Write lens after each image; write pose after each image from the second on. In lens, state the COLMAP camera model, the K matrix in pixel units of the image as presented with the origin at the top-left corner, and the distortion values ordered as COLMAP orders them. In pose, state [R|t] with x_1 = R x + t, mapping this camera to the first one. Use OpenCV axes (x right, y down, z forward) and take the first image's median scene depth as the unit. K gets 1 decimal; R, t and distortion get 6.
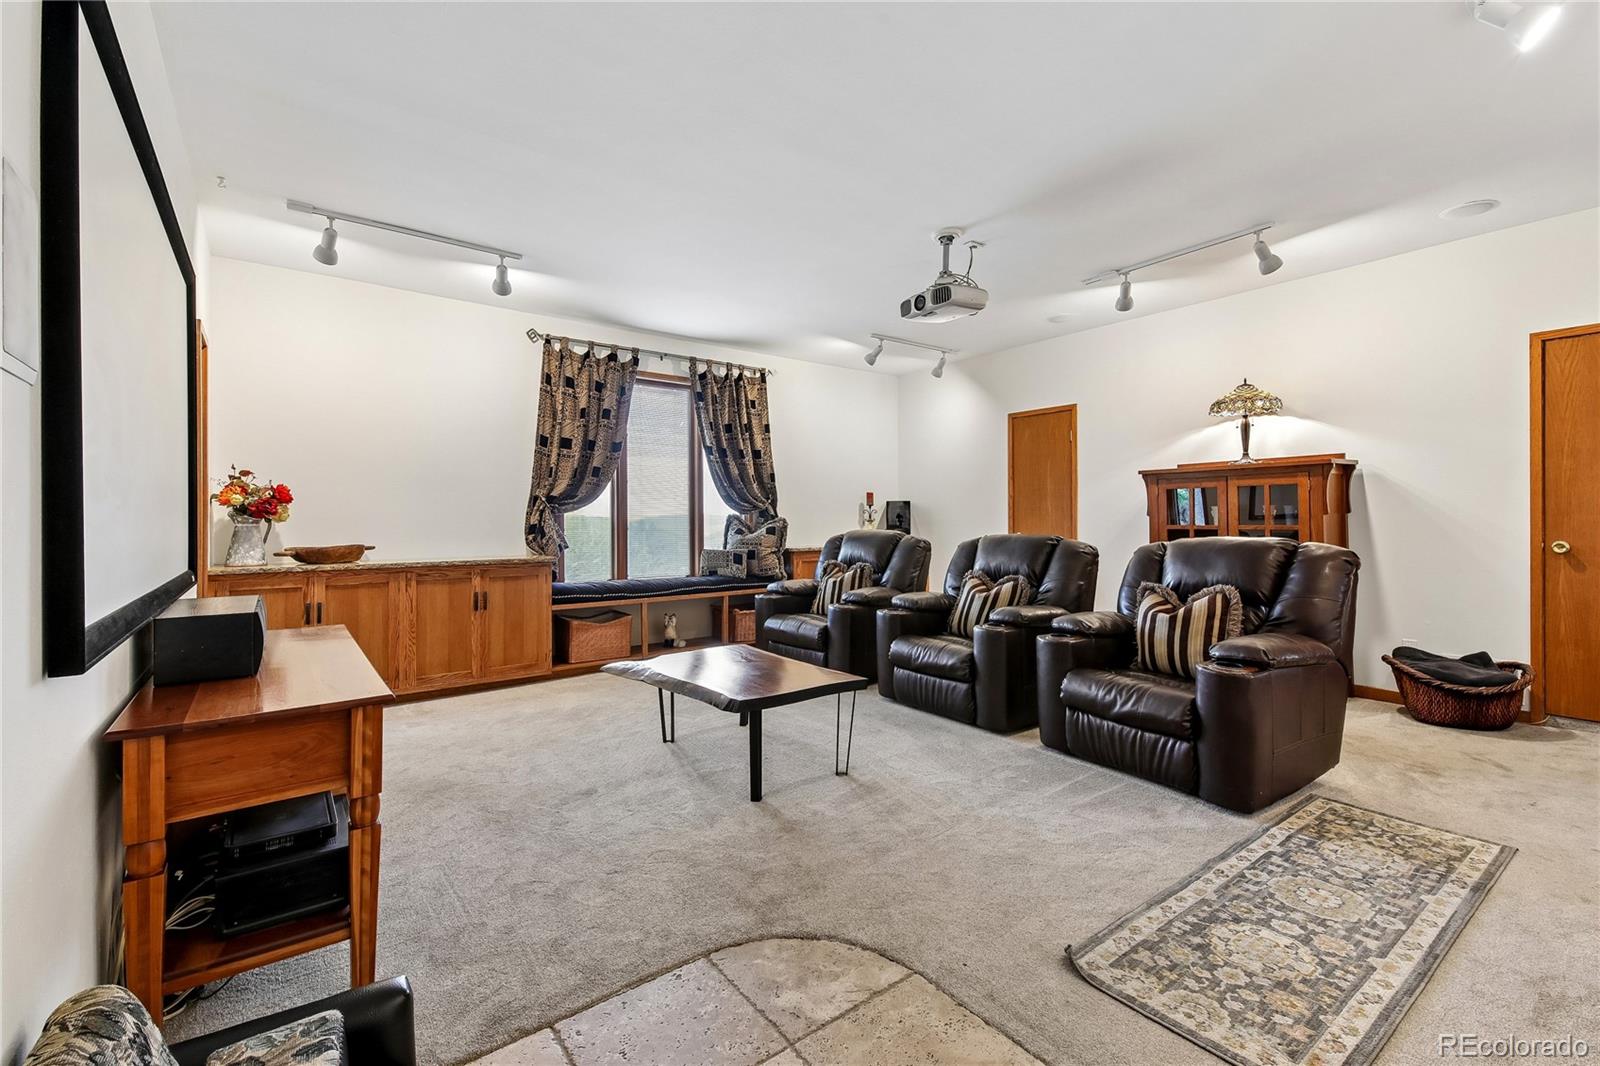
lens RADIAL K [[686.1, 0, 799.7], [0, 686.1, 522.9], [0, 0, 1]] dist [0.045706, -0.018258]
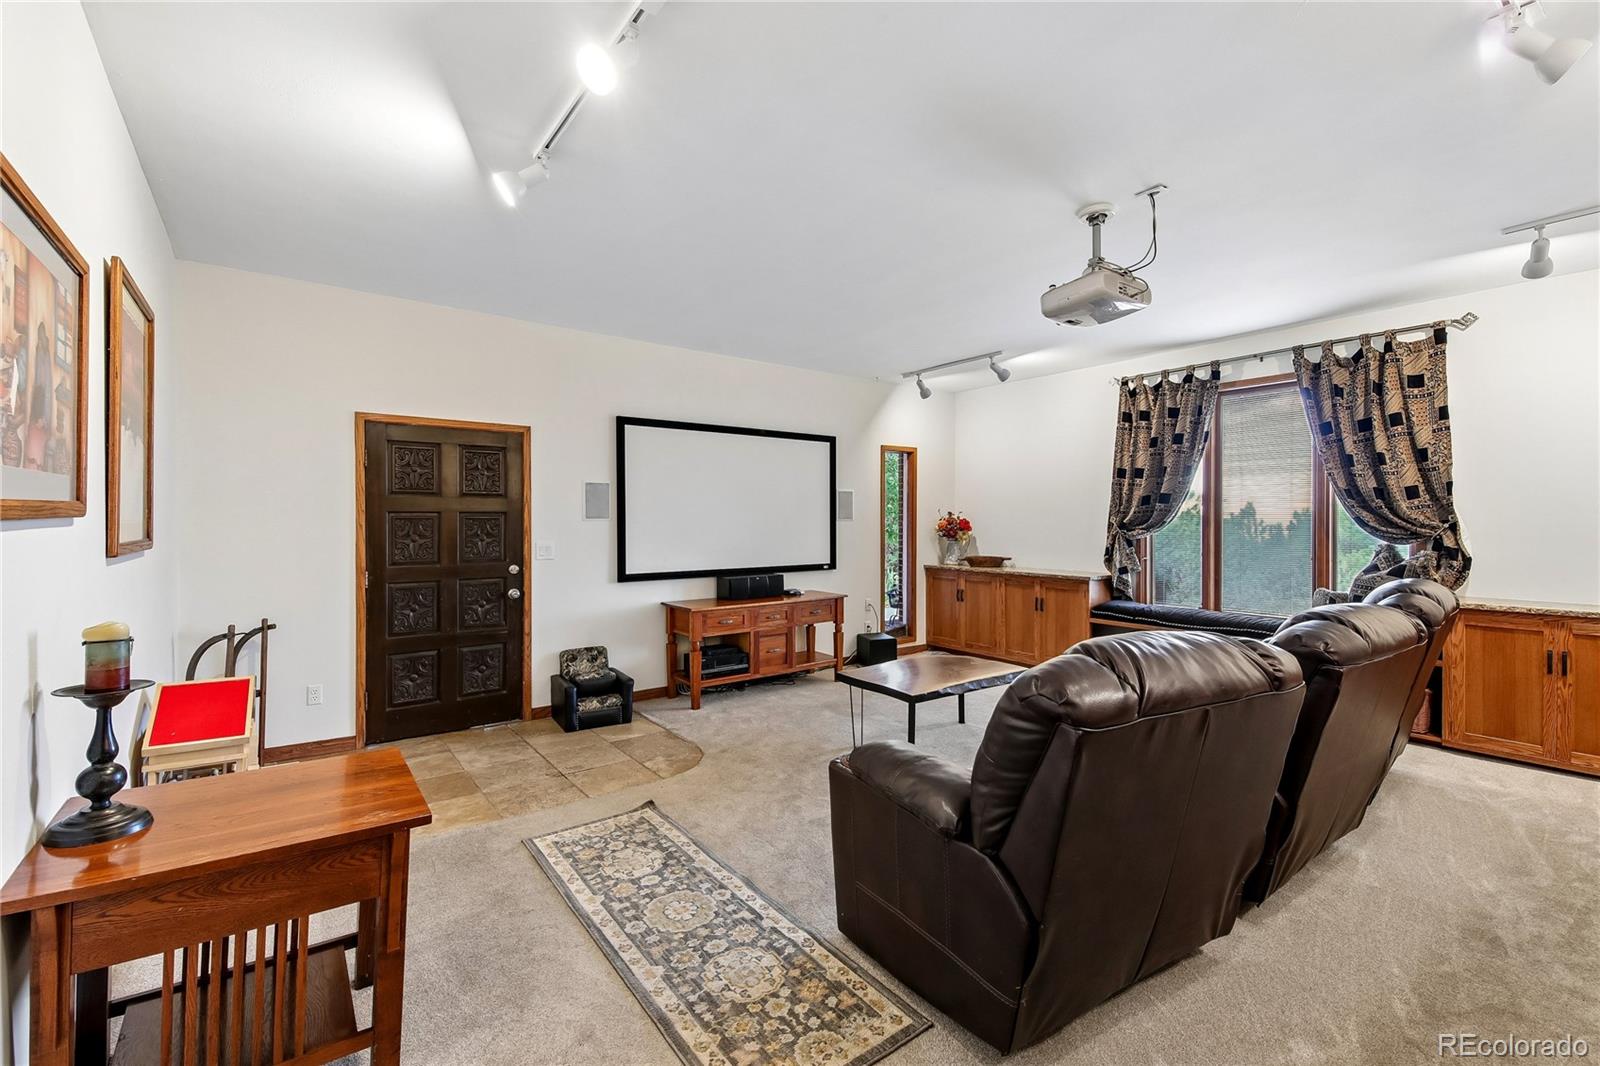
lens RADIAL K [[686.1, 0, 801.1], [0, 686.1, 523.2], [0, 0, 1]] dist [0.045706, -0.018258]
pose [[-0.005260, 0.005362, -0.999972, 1.443695], [-0.005831, 0.999968, 0.005393, -0.077963], [0.999969, 0.005859, -0.005229, 0.929992]]
